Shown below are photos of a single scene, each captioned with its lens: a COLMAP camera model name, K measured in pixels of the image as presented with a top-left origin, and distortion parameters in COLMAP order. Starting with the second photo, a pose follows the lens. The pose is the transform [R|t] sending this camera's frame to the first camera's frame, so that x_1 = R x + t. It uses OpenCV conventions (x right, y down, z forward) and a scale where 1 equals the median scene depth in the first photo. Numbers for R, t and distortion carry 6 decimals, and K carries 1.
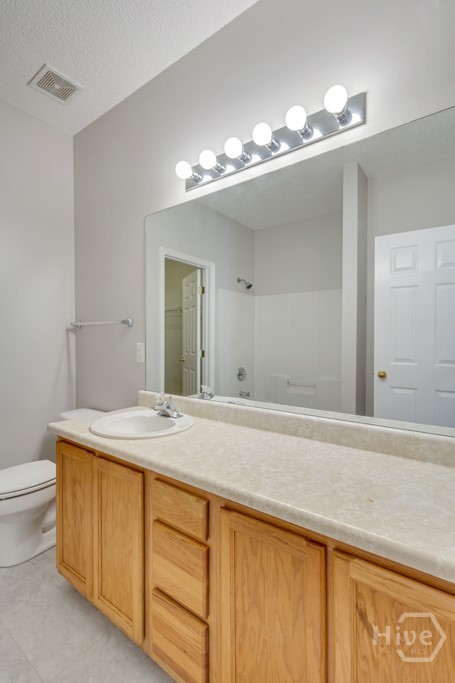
lens RADIAL K [[322.4, 0, 228.9], [0, 322.4, 345.8], [0, 0, 1]] dist [-0.002378, 0.000147]
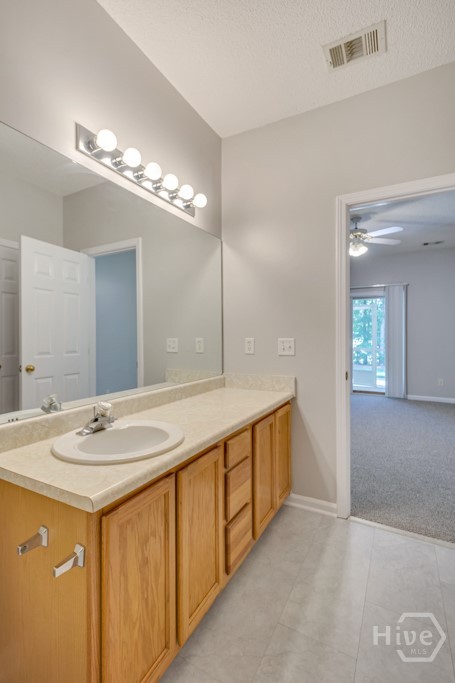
lens RADIAL K [[322.4, 0, 225.7], [0, 322.4, 336.0], [0, 0, 1]] dist [-0.002378, 0.000147]
pose [[-0.143527, -0.004858, 0.989635, -0.642674], [0.023542, 0.999688, 0.008322, -0.010385], [-0.989366, 0.024493, -0.143367, 0.499161]]
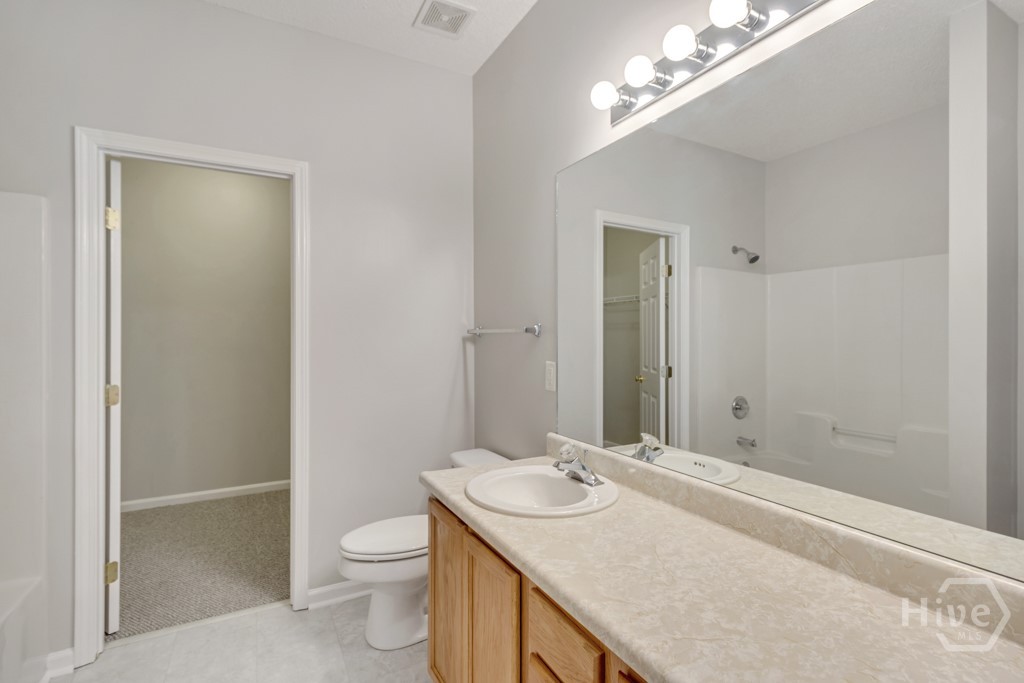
lens RADIAL K [[483.3, 0, 513.2], [0, 483.3, 339.9], [0, 0, 1]] dist [-0.002378, 0.000147]
pose [[0.909094, 0.003006, -0.416580, 0.093335], [-0.012377, 0.999727, -0.019795, -0.042671], [0.416407, 0.023152, 0.908884, 0.071748]]
